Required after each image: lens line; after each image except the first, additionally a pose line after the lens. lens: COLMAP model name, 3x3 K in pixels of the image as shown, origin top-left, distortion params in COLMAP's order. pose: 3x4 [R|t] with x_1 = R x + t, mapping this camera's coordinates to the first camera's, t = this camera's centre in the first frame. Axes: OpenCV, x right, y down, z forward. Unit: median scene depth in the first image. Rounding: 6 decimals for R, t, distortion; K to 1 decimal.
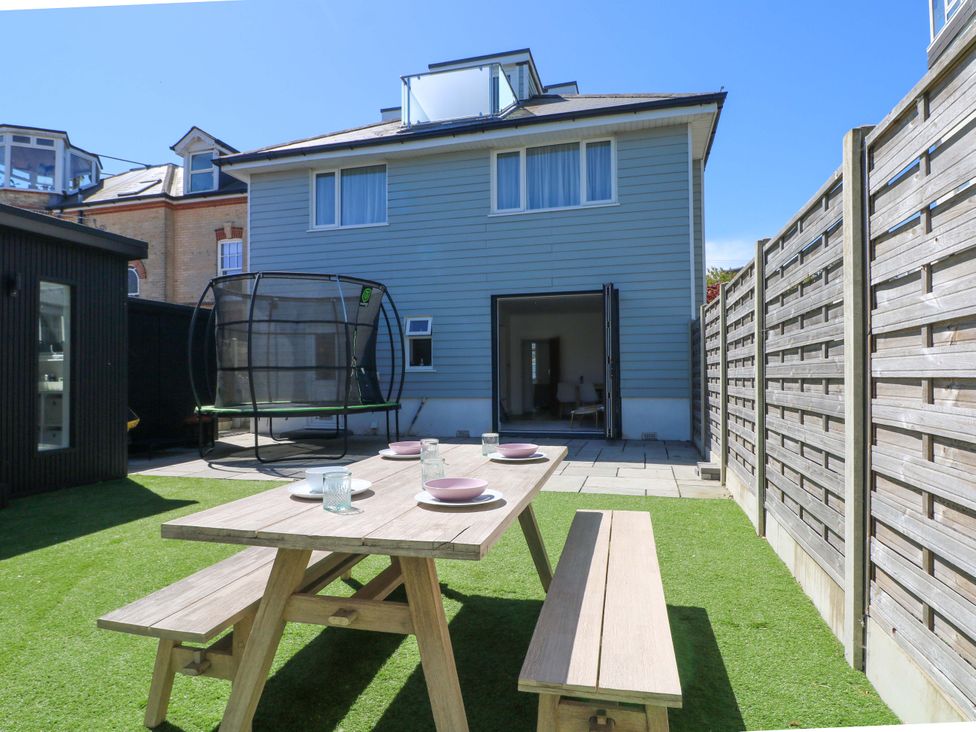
lens RADIAL K [[581.2, 0, 485.6], [0, 581.2, 361.0], [0, 0, 1]] dist [-0.000091, -0.009830]
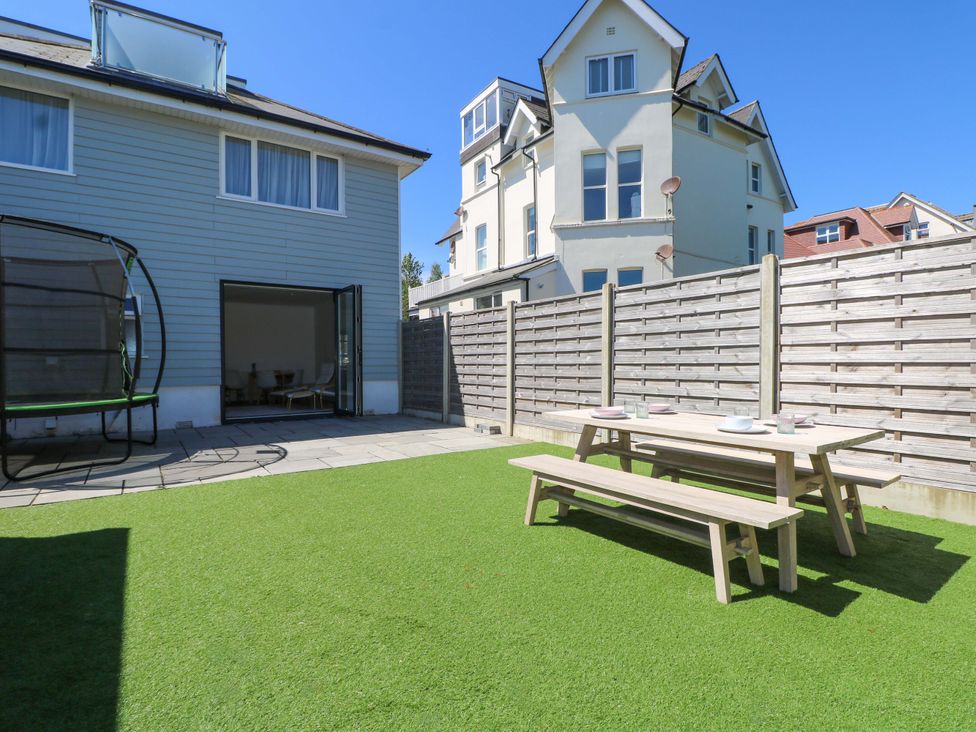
lens RADIAL K [[506.1, 0, 489.4], [0, 506.1, 361.4], [0, 0, 1]] dist [-0.001928, -0.012658]
pose [[0.646222, 0.007624, 0.763111, -0.341979], [-0.021662, 0.999730, 0.008356, 0.006539], [-0.762842, -0.021930, 0.646213, 0.107925]]
